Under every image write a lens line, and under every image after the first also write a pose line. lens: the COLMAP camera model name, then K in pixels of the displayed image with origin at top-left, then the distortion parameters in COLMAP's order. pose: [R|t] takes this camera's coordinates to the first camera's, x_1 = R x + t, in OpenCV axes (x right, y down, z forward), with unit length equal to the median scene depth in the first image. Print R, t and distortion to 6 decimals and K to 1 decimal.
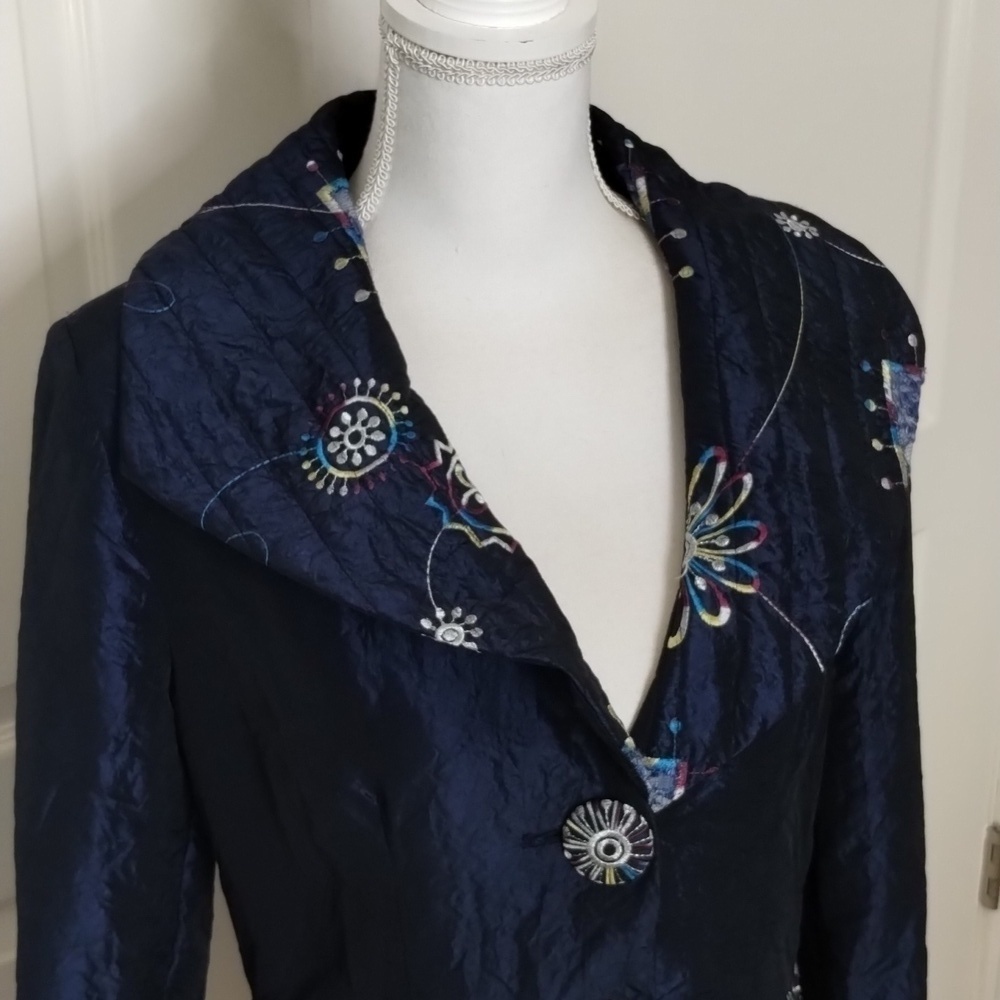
lens RADIAL K [[1700.7, 0, 500.0], [0, 1700.7, 500.0], [0, 0, 1]] dist [0.014994, -0.192706]
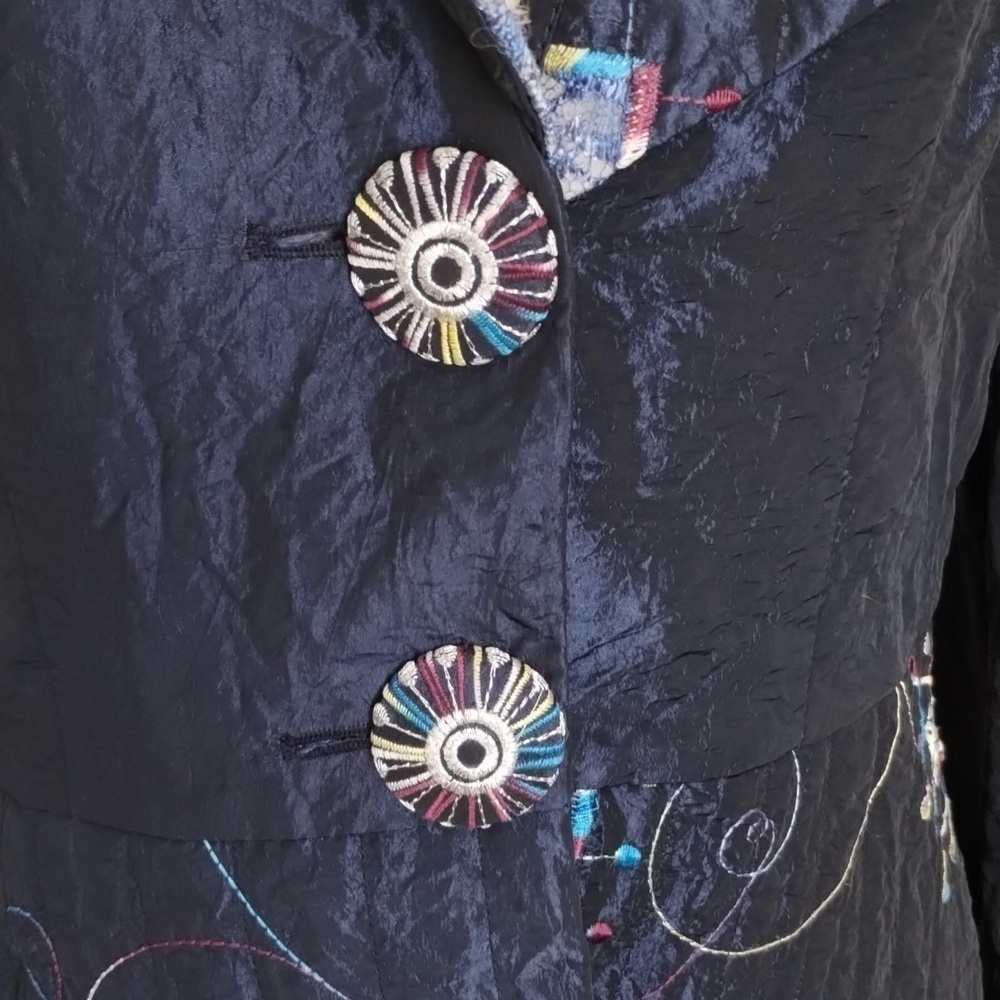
lens RADIAL K [[1700.7, 0, 500.0], [0, 1700.7, 500.0], [0, 0, 1]] dist [0.014994, -0.192706]
pose [[0.986848, 0.094773, -0.130955, 0.134743], [-0.070979, 0.981880, 0.175708, 0.185796], [0.145234, -0.164102, 0.975693, 0.593365]]
